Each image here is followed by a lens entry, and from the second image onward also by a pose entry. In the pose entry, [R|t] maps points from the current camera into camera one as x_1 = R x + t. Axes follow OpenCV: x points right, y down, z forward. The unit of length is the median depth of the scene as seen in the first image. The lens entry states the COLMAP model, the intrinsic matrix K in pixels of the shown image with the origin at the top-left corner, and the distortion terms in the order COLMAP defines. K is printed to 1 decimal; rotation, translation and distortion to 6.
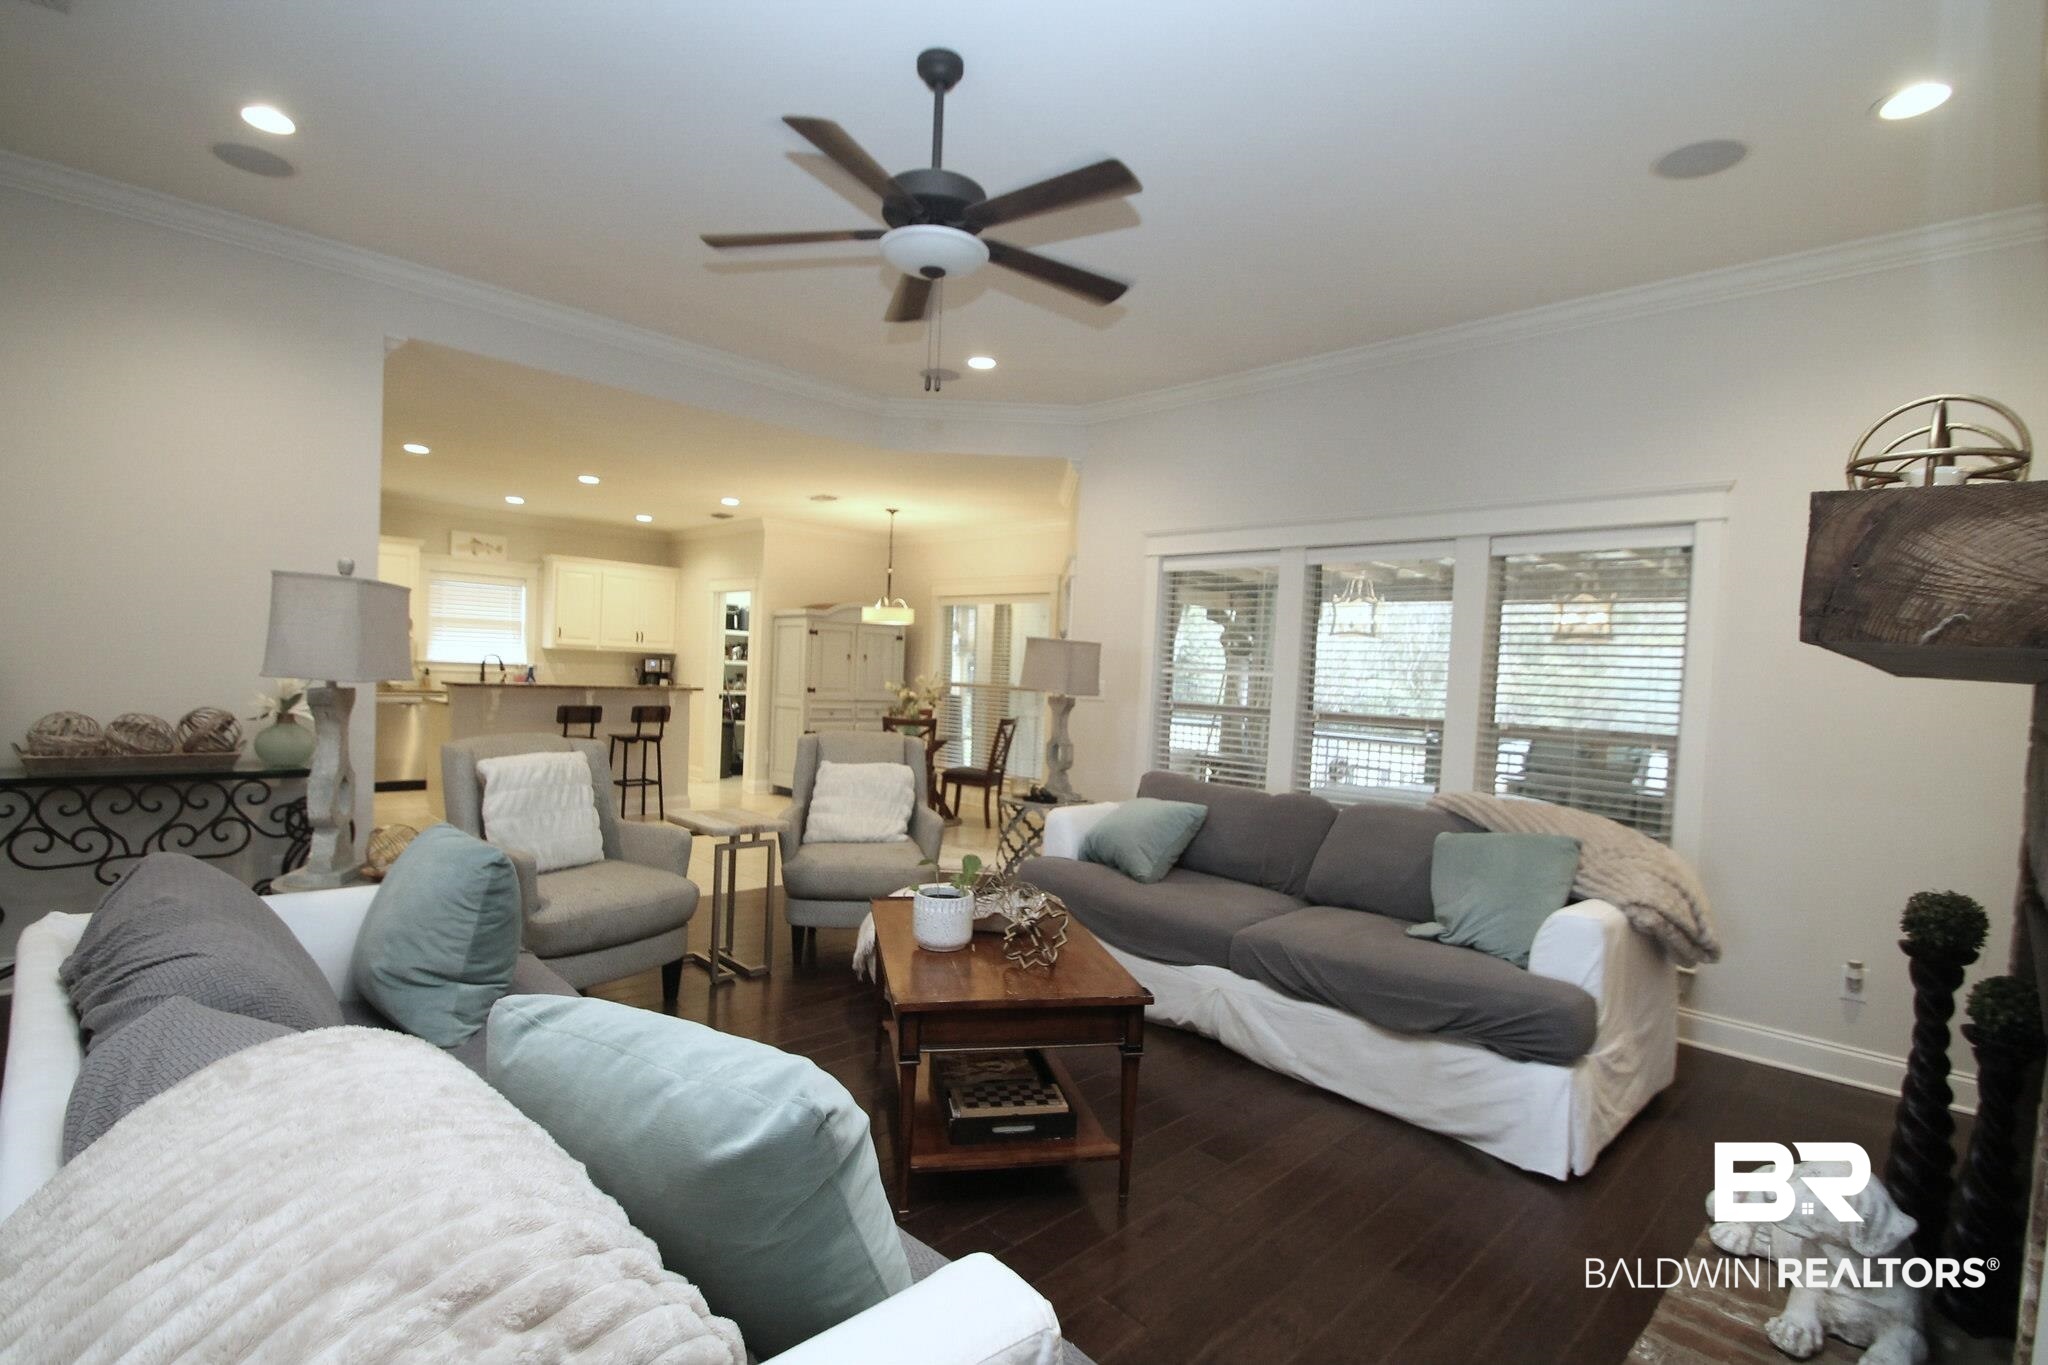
lens RADIAL K [[966.1, 0, 1008.3], [0, 966.1, 705.1], [0, 0, 1]] dist [0.018893, -0.018922]
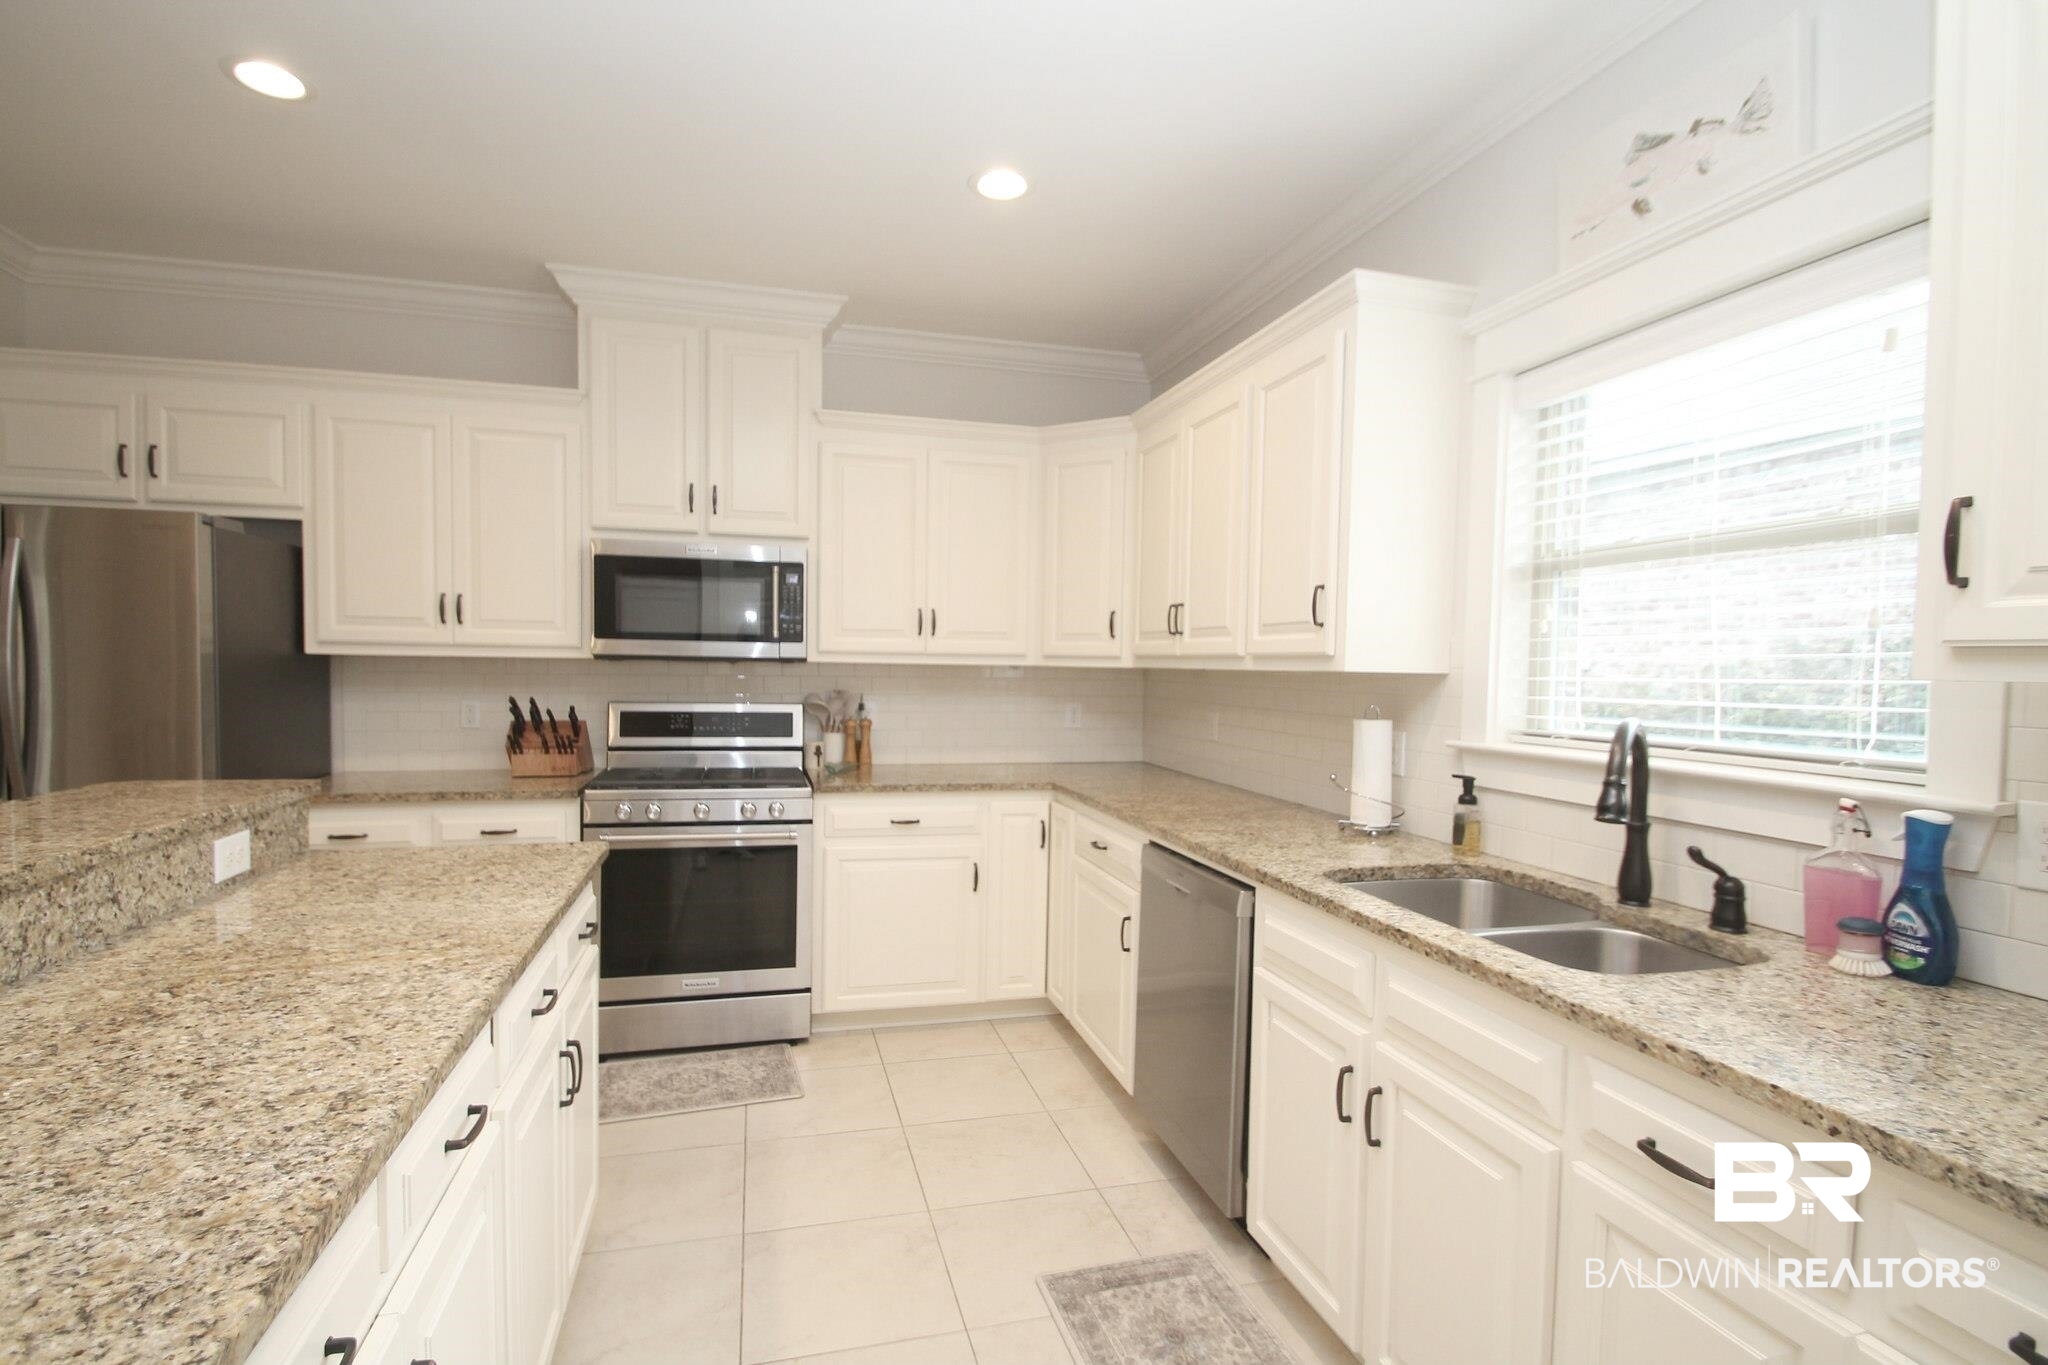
lens RADIAL K [[966.1, 0, 1008.3], [0, 966.1, 705.1], [0, 0, 1]] dist [0.018893, -0.018922]
pose [[-0.490931, -0.015991, -0.871052, -0.318743], [-0.074254, 0.996961, 0.023548, -0.051734], [0.868028, 0.076240, -0.490627, 0.994440]]
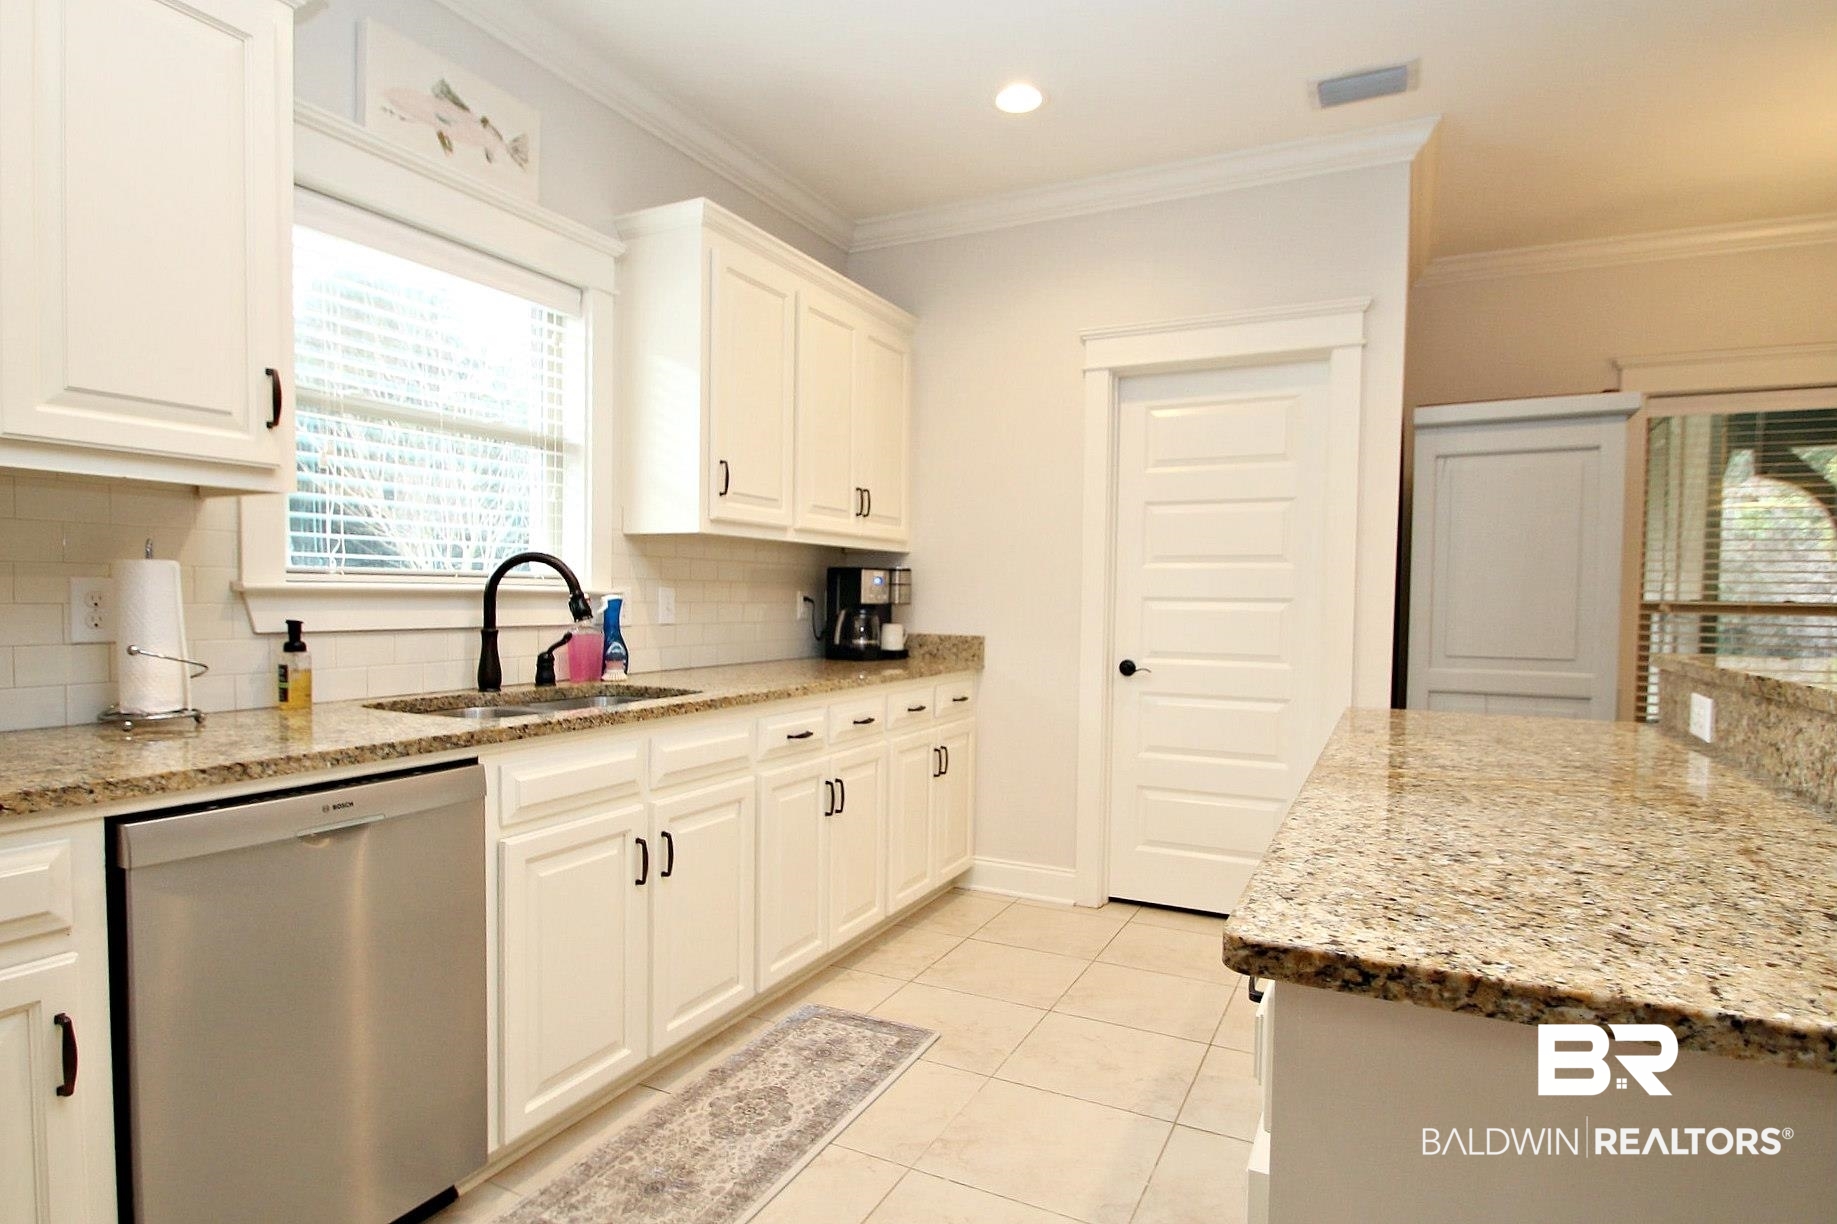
lens RADIAL K [[998.1, 0, 900.6], [0, 998.1, 640.6], [0, 0, 1]] dist [-0.001296, -0.000568]
pose [[0.946968, -0.046567, 0.317937, -0.528251], [0.041632, 0.998884, 0.022304, -0.031999], [-0.318621, -0.007885, 0.947849, 0.724799]]
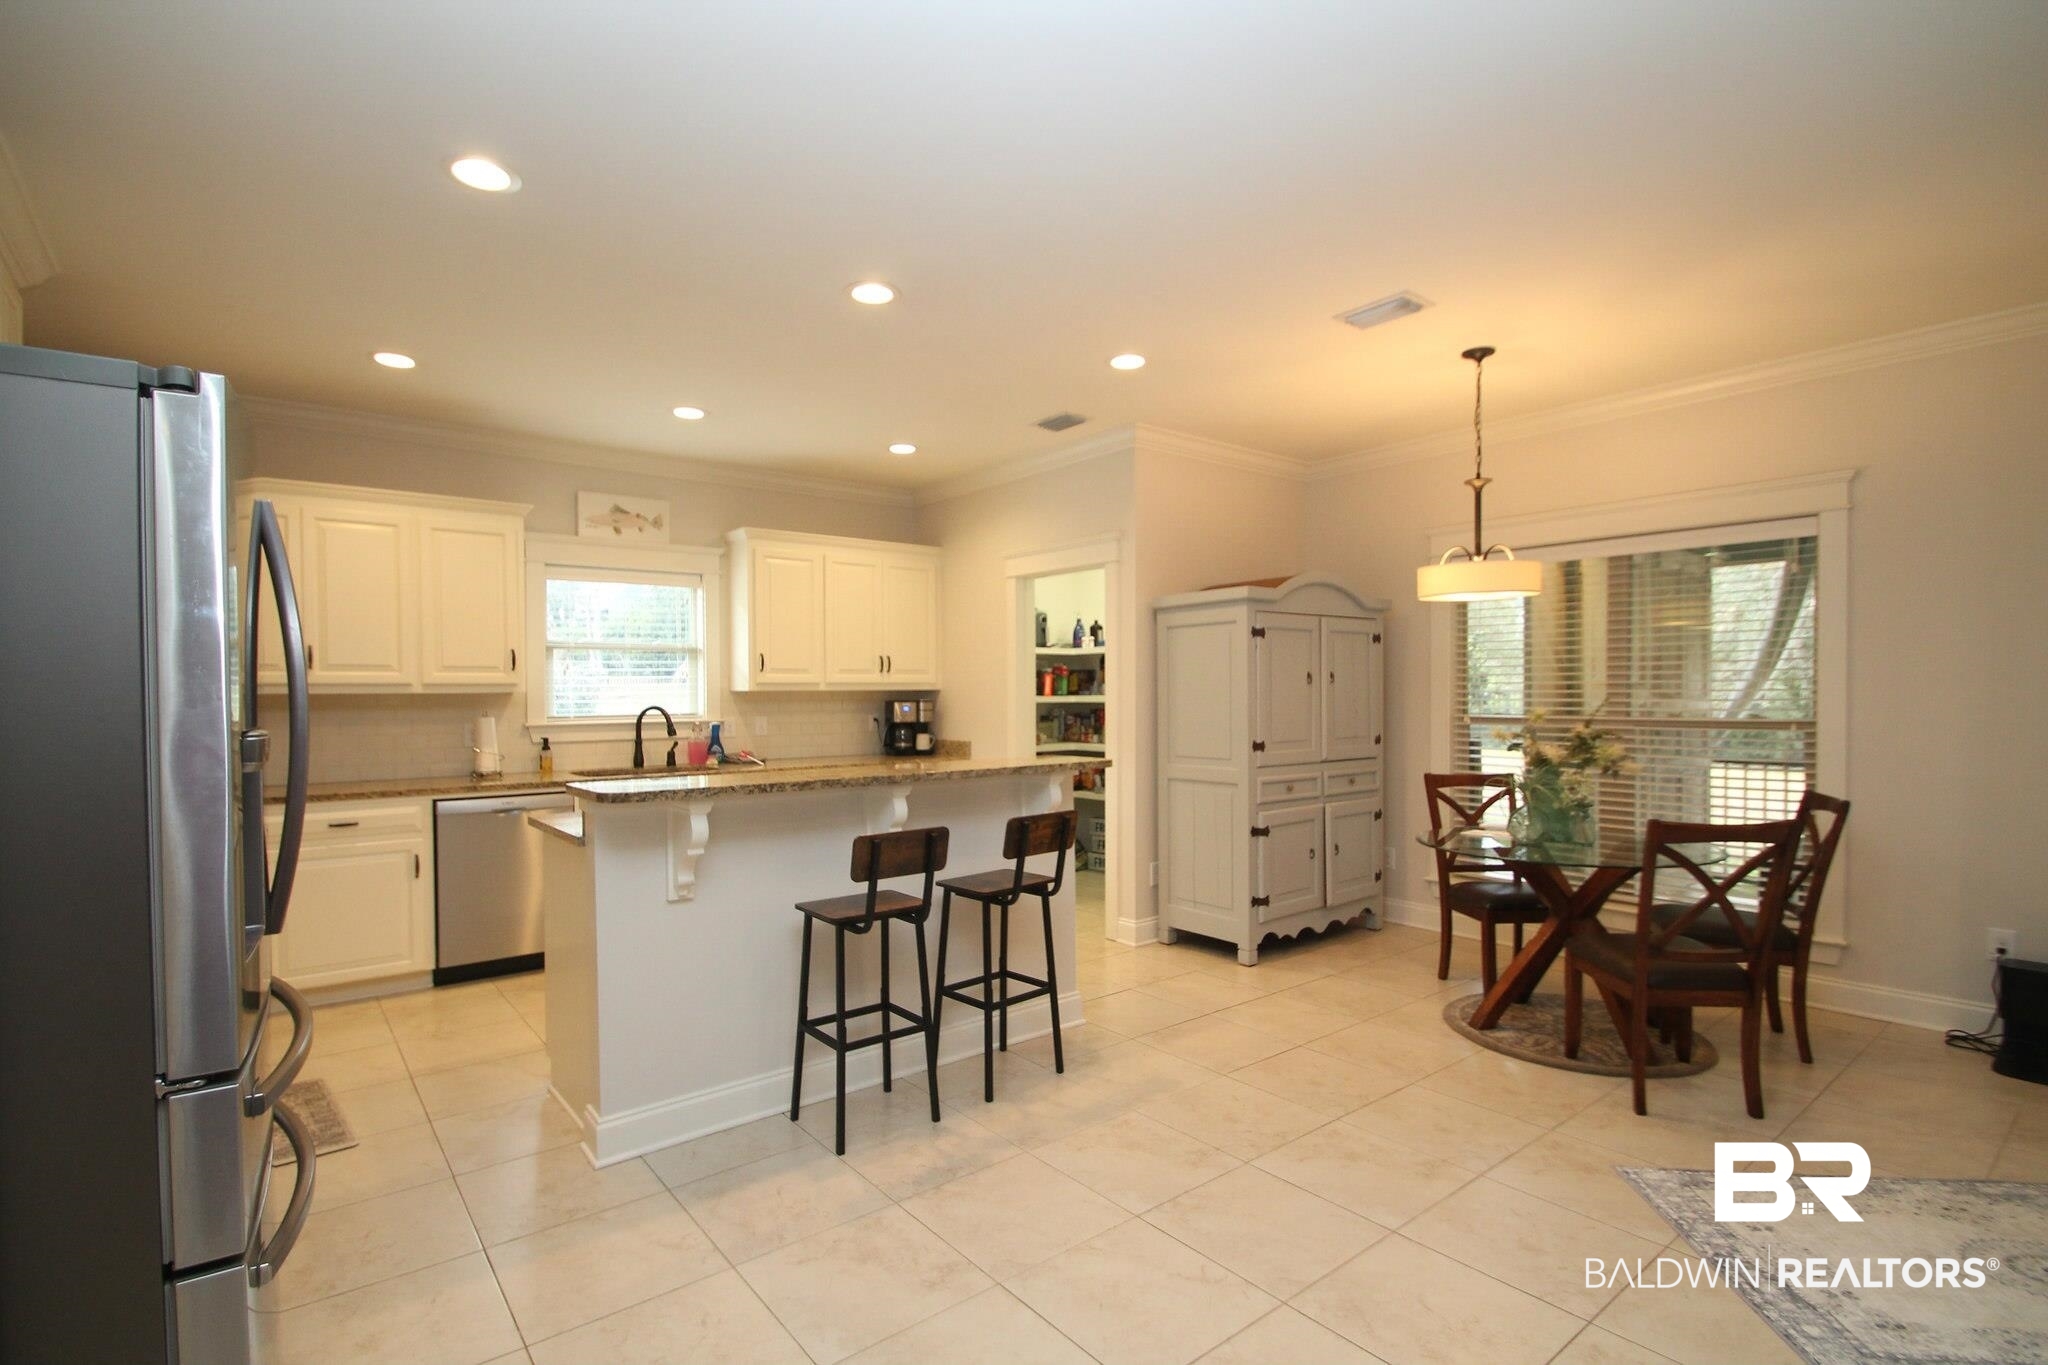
lens RADIAL K [[968.8, 0, 1007.6], [0, 968.8, 708.6], [0, 0, 1]] dist [0.014011, -0.015723]
pose [[0.992890, -0.048988, -0.108492, -0.267430], [0.046470, 0.998591, -0.025624, -0.027469], [0.109595, 0.020400, 0.993767, 0.463289]]
